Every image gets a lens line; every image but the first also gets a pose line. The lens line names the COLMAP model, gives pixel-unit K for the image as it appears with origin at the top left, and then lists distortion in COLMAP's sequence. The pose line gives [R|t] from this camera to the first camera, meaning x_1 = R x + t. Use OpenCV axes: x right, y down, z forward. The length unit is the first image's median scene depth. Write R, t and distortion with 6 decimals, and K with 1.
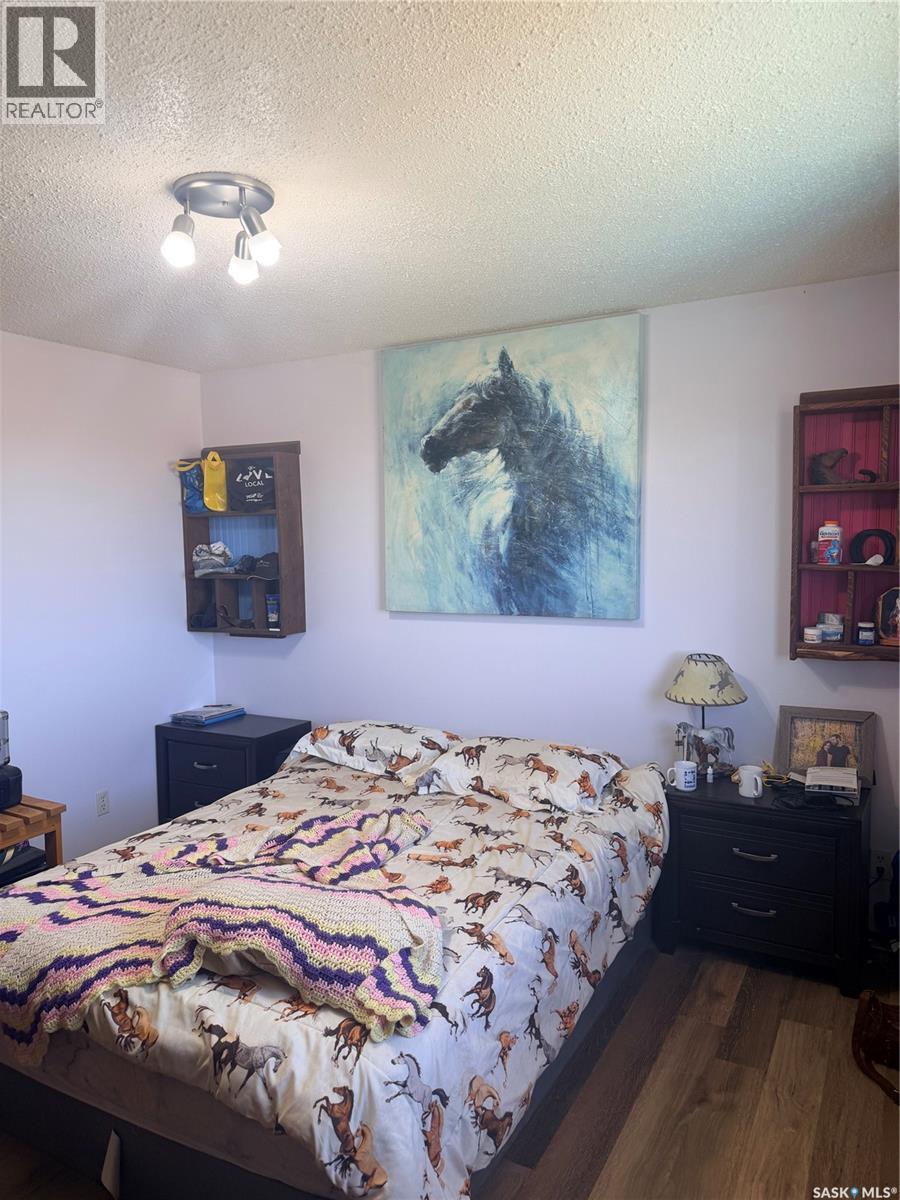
lens RADIAL K [[844.1, 0, 460.0], [0, 844.1, 604.4], [0, 0, 1]] dist [0.028985, -0.016307]
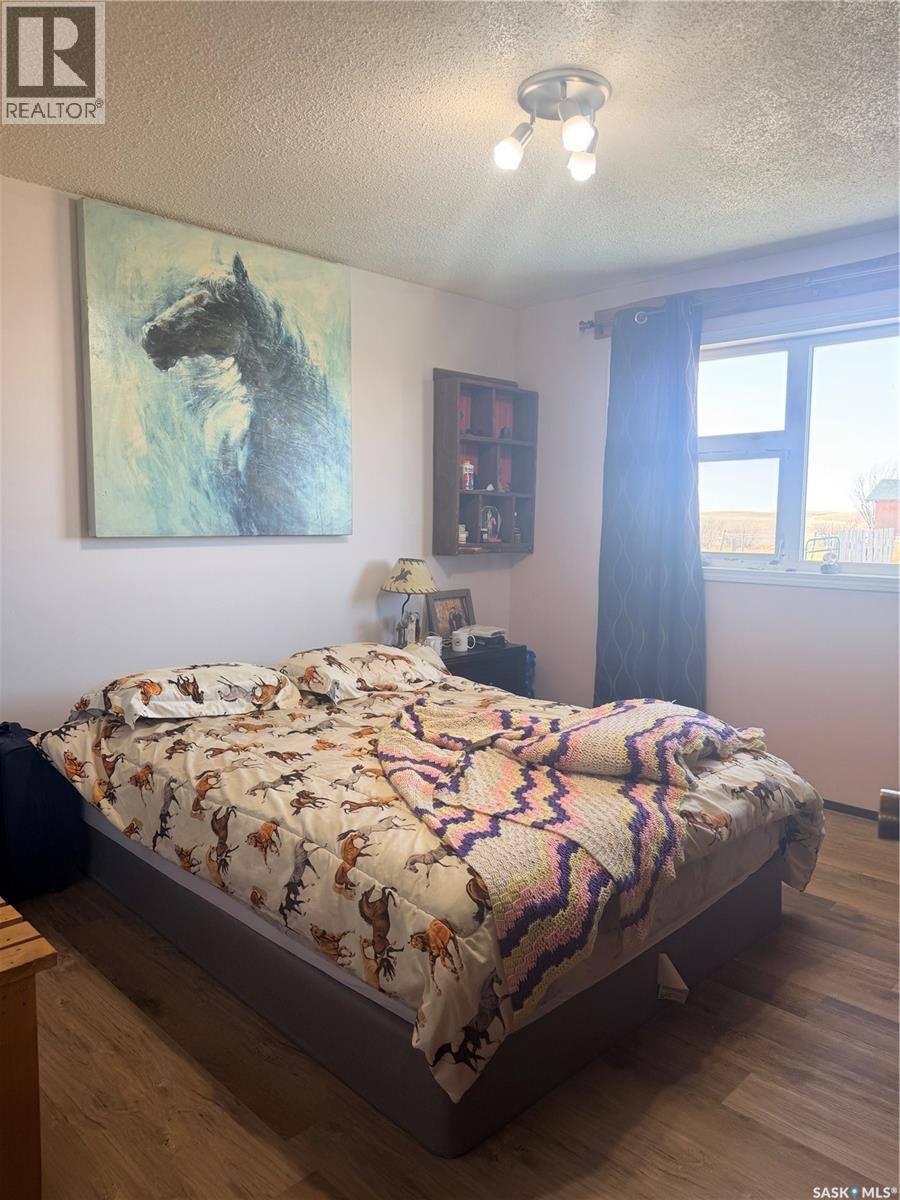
lens RADIAL K [[844.1, 0, 461.8], [0, 844.1, 595.5], [0, 0, 1]] dist [0.028985, -0.016307]
pose [[0.275780, -0.064365, 0.959063, -0.801326], [0.076913, 0.996034, 0.044730, 0.055837], [-0.958139, 0.061429, 0.279636, 0.504479]]
